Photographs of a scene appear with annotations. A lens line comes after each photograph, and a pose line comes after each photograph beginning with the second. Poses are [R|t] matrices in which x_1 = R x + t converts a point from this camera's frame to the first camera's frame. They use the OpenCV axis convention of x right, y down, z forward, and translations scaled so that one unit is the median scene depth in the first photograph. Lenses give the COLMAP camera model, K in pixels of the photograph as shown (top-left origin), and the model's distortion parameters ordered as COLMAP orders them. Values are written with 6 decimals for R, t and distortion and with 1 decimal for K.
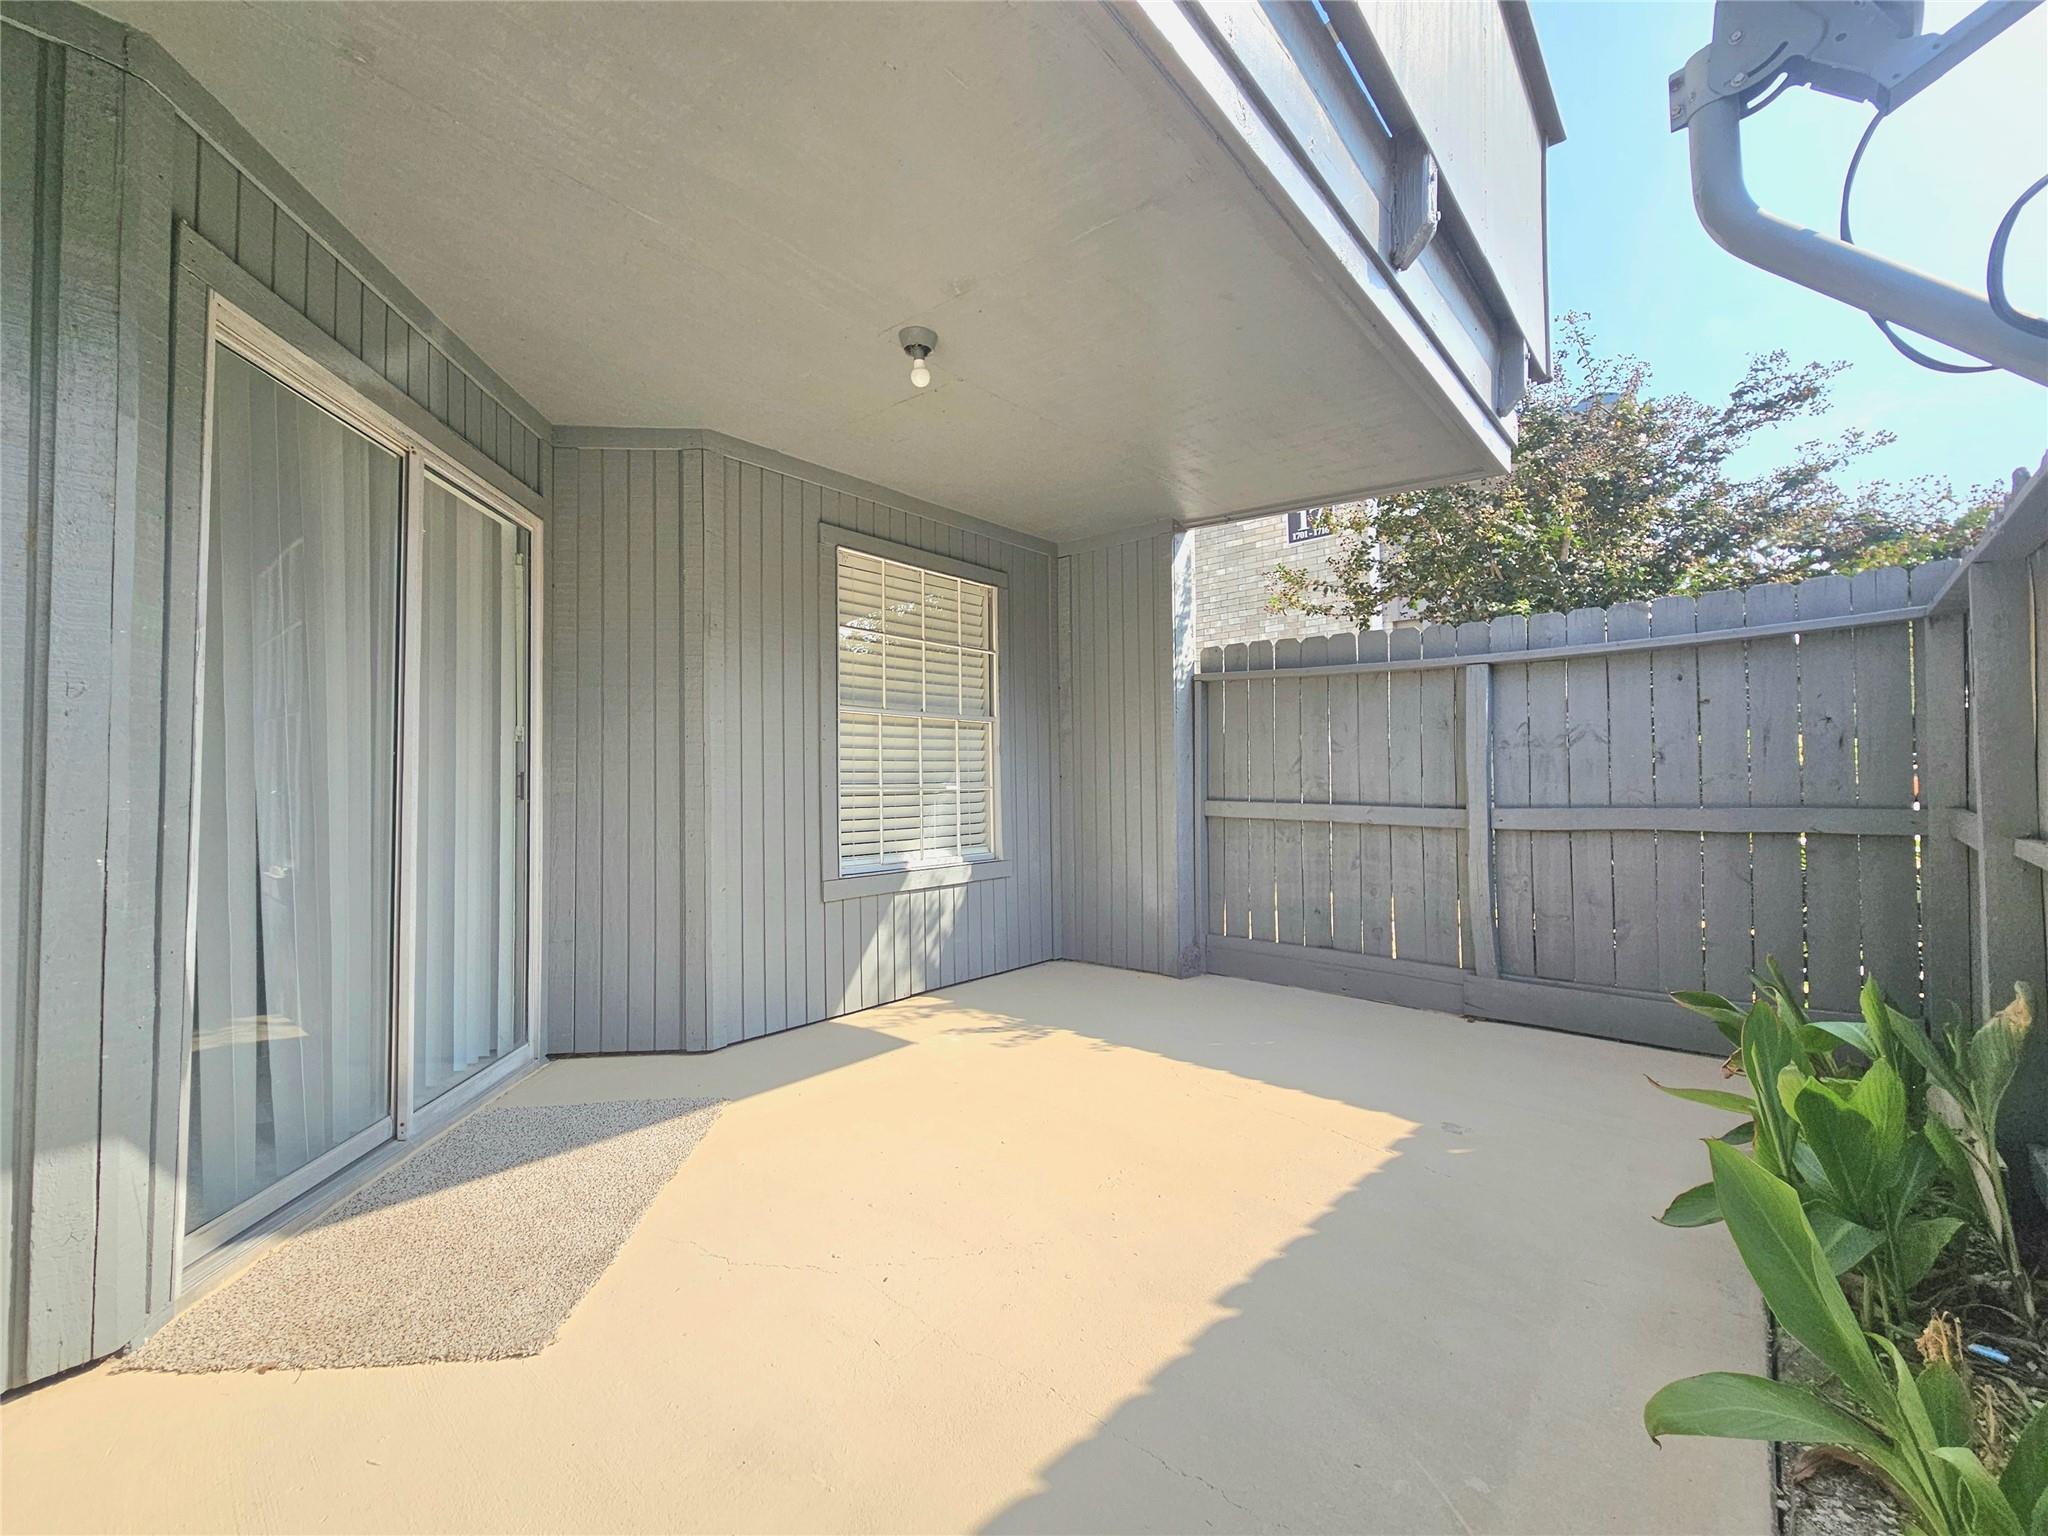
lens RADIAL K [[810.6, 0, 1024.0], [0, 810.6, 768.0], [0, 0, 1]] dist [0.015034, 0.000033]
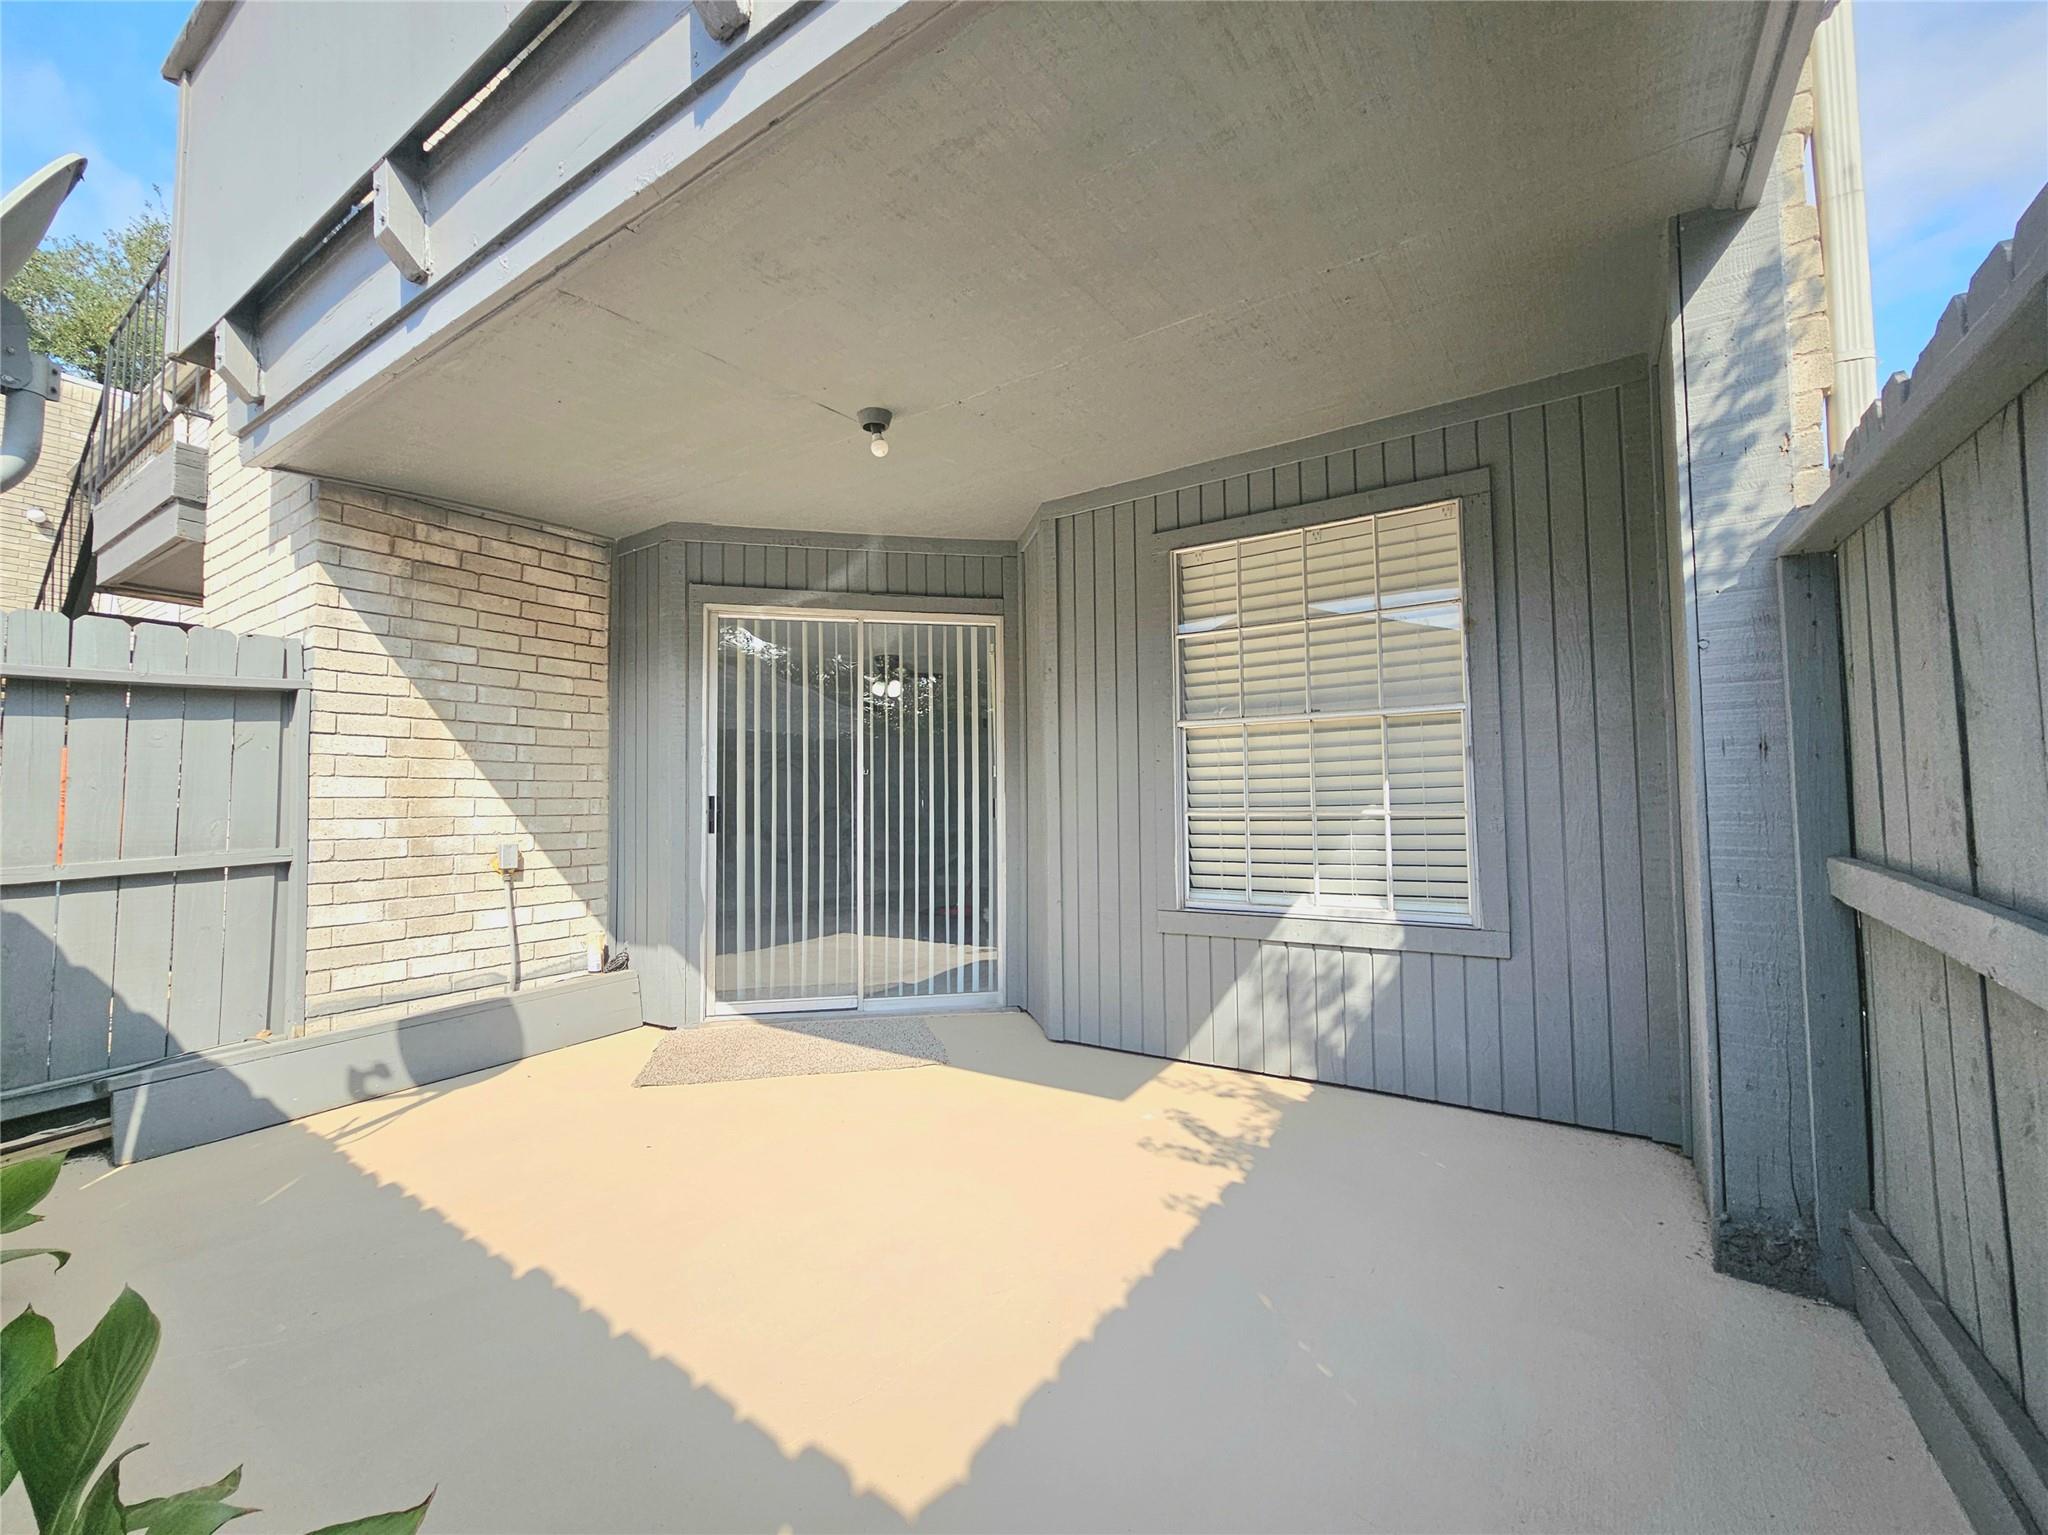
lens RADIAL K [[845.7, 0, 1017.0], [0, 845.7, 759.5], [0, 0, 1]] dist [-0.000137, -0.000025]
pose [[0.142805, -0.041806, -0.988867, 0.686385], [0.029194, 0.998851, -0.038012, -0.003195], [0.989320, -0.023441, 0.143862, 0.669428]]
